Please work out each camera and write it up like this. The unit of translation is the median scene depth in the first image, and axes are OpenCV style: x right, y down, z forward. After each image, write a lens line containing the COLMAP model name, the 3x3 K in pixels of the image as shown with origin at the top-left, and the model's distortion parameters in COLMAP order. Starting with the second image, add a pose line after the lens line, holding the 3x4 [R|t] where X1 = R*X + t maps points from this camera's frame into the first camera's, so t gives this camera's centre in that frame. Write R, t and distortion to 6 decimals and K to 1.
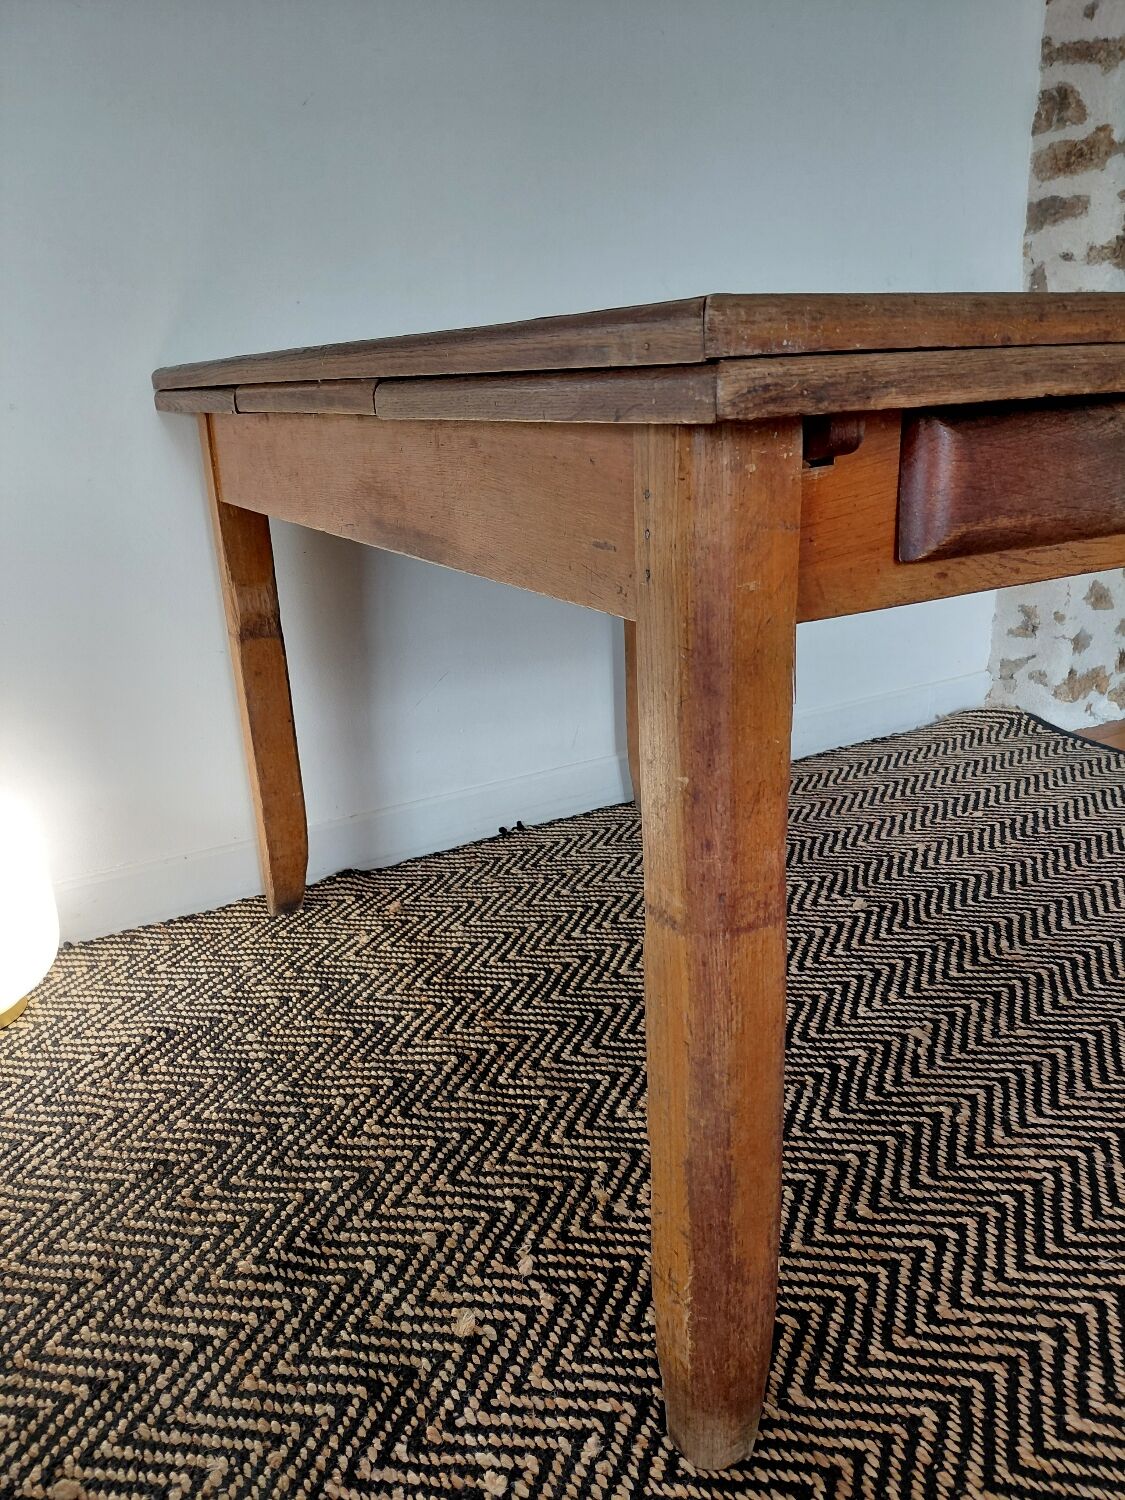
lens RADIAL K [[1060.6, 0, 588.8], [0, 1060.6, 747.2], [0, 0, 1]] dist [0.076081, -0.133081]
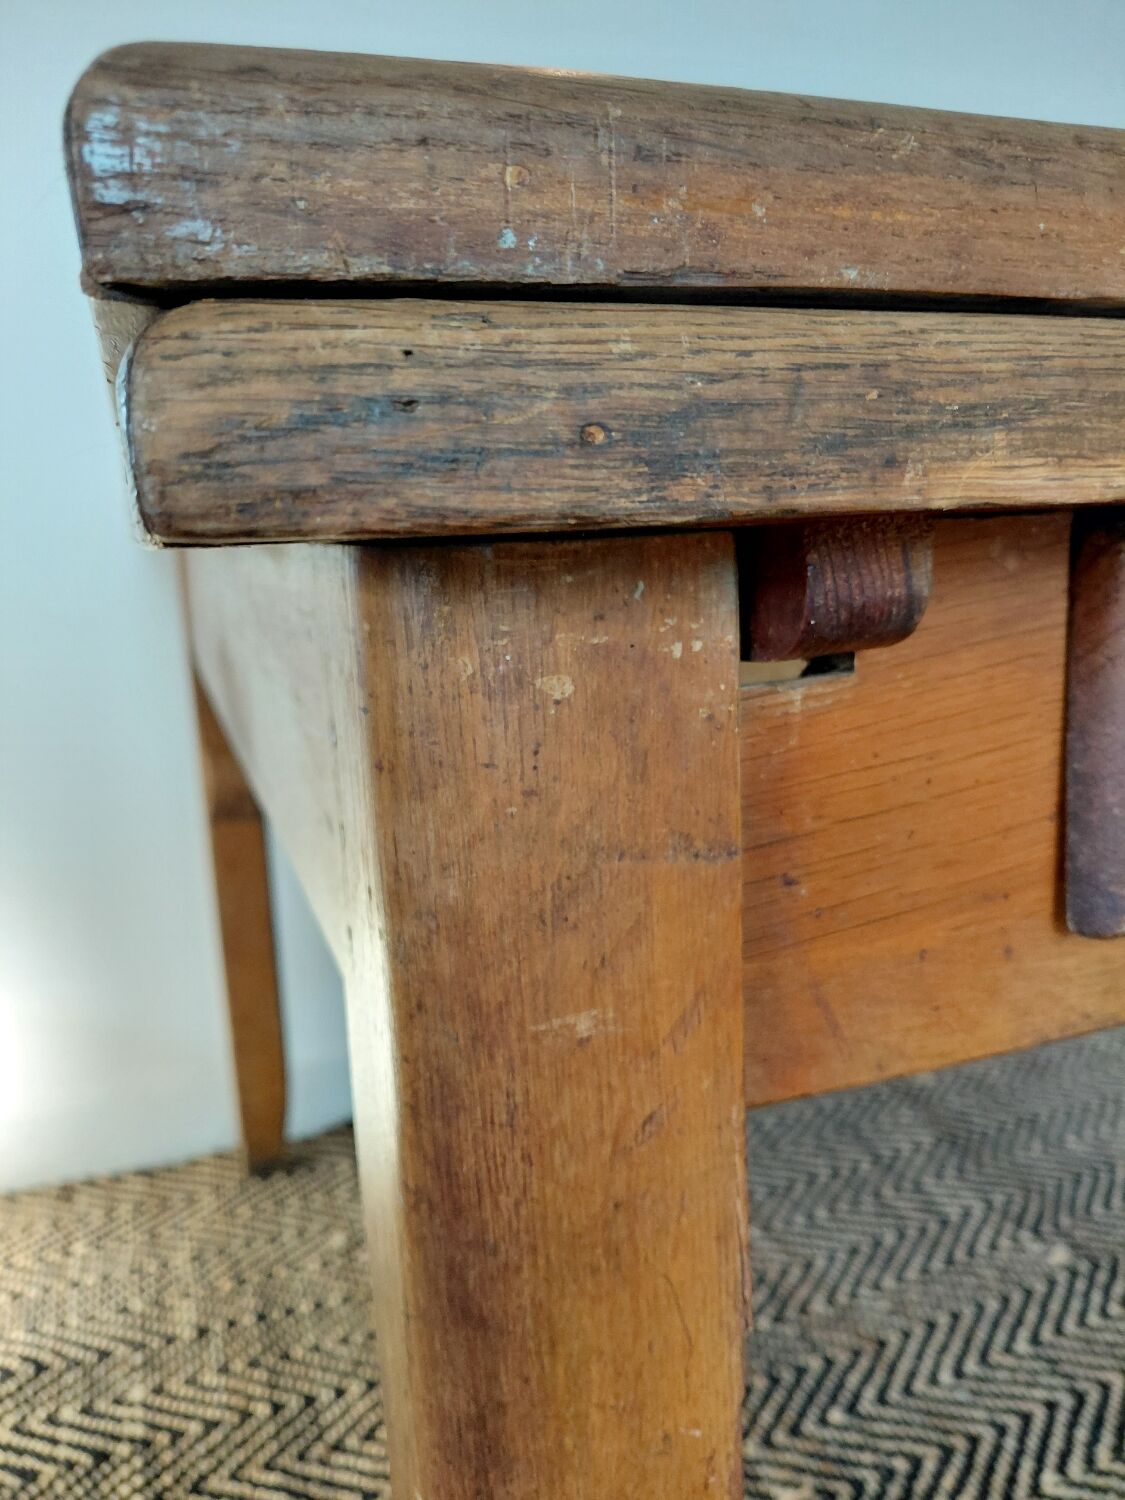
lens RADIAL K [[1113.0, 0, 589.2], [0, 1113.0, 751.7], [0, 0, 1]] dist [-0.048592, 0.024397]
pose [[0.981890, 0.039861, -0.185212, 0.093005], [-0.061299, 0.991872, -0.111503, -0.085218], [0.179262, 0.120837, 0.976352, 0.281380]]
